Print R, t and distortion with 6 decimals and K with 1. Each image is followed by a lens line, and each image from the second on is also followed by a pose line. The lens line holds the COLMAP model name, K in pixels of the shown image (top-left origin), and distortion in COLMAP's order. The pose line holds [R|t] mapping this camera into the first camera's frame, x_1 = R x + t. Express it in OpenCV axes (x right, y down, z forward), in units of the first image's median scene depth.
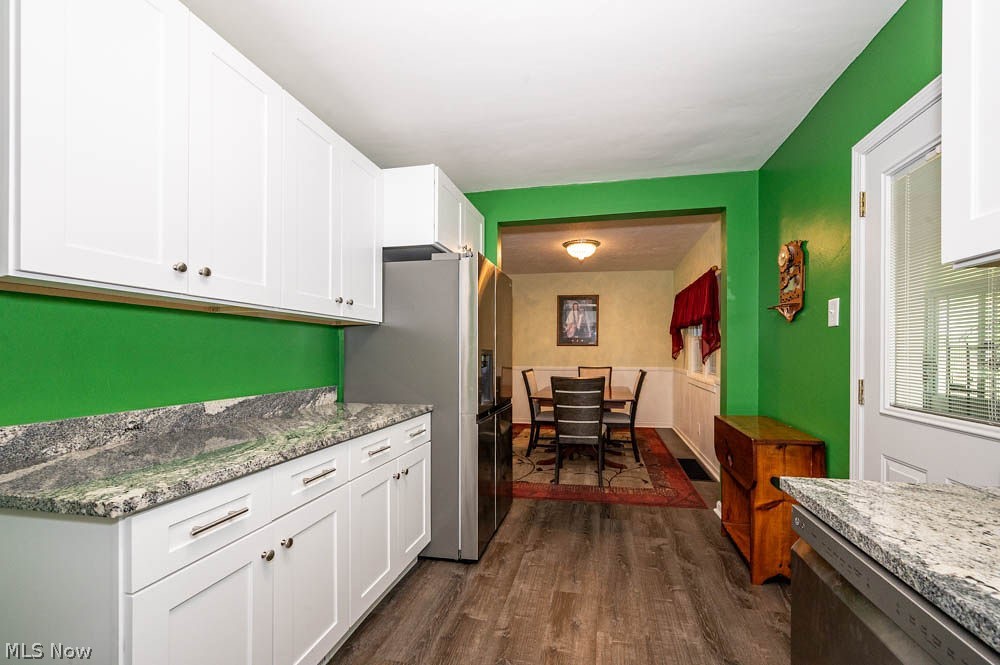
lens RADIAL K [[409.9, 0, 522.2], [0, 409.9, 355.9], [0, 0, 1]] dist [-0.000294, 0.000027]
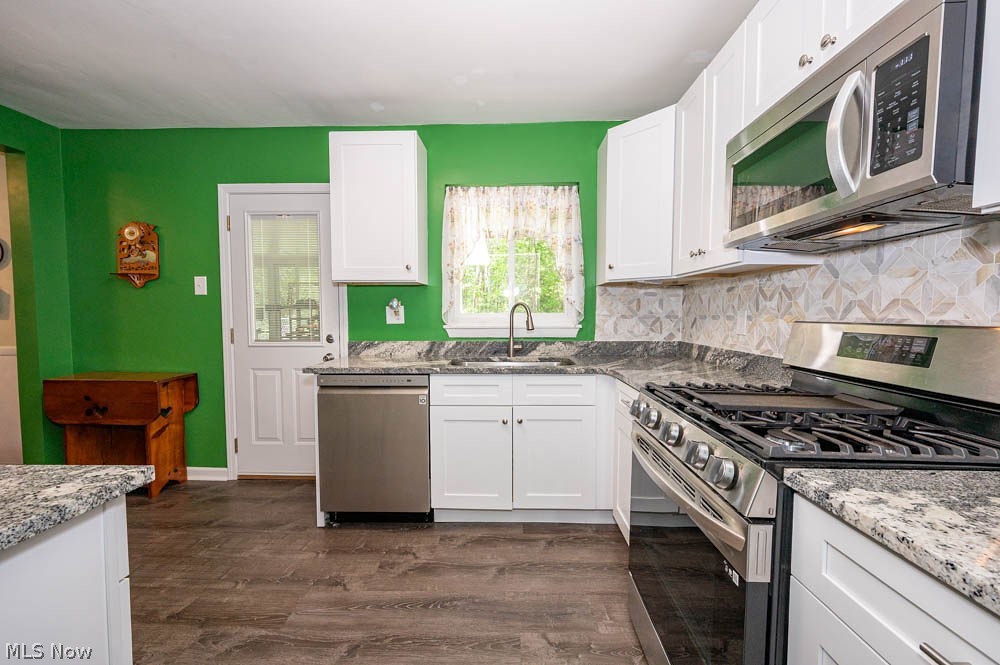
lens RADIAL K [[398.8, 0, 505.2], [0, 398.8, 333.0], [0, 0, 1]] dist [-0.000237, 0.000129]
pose [[-0.158684, -0.047642, 0.986179, -0.964452], [0.008325, 0.998735, 0.049588, 0.004481], [-0.987294, 0.016079, -0.158086, 0.154672]]
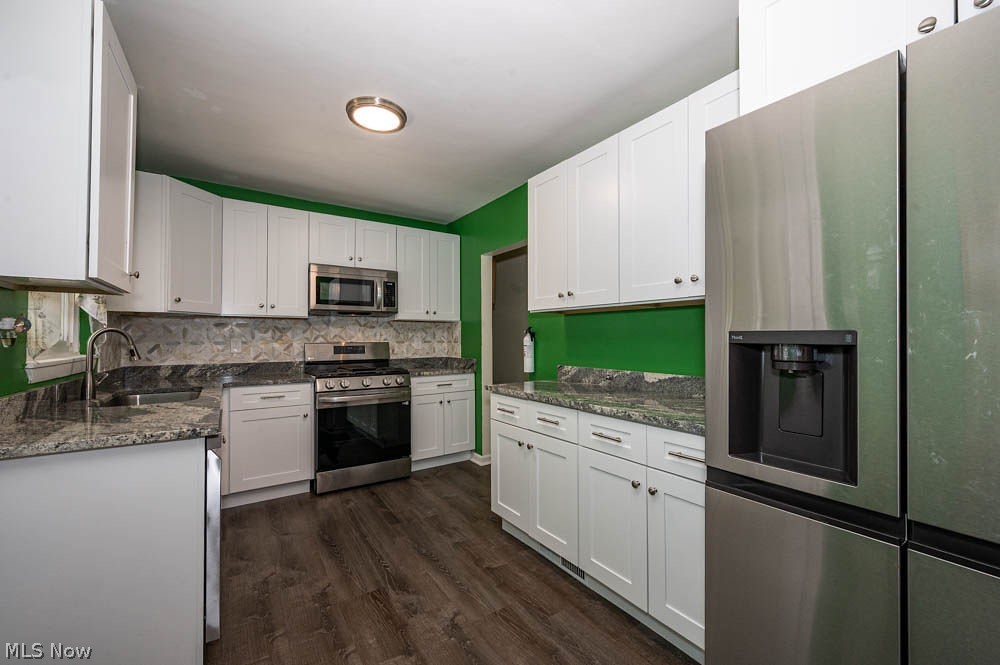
lens RADIAL K [[398.8, 0, 505.2], [0, 398.8, 333.0], [0, 0, 1]] dist [-0.000237, 0.000129]
pose [[-0.703755, -0.003374, -0.710435, 0.532764], [-0.000523, 0.999991, -0.004232, -0.016950], [0.710442, -0.002607, -0.703751, 1.575387]]
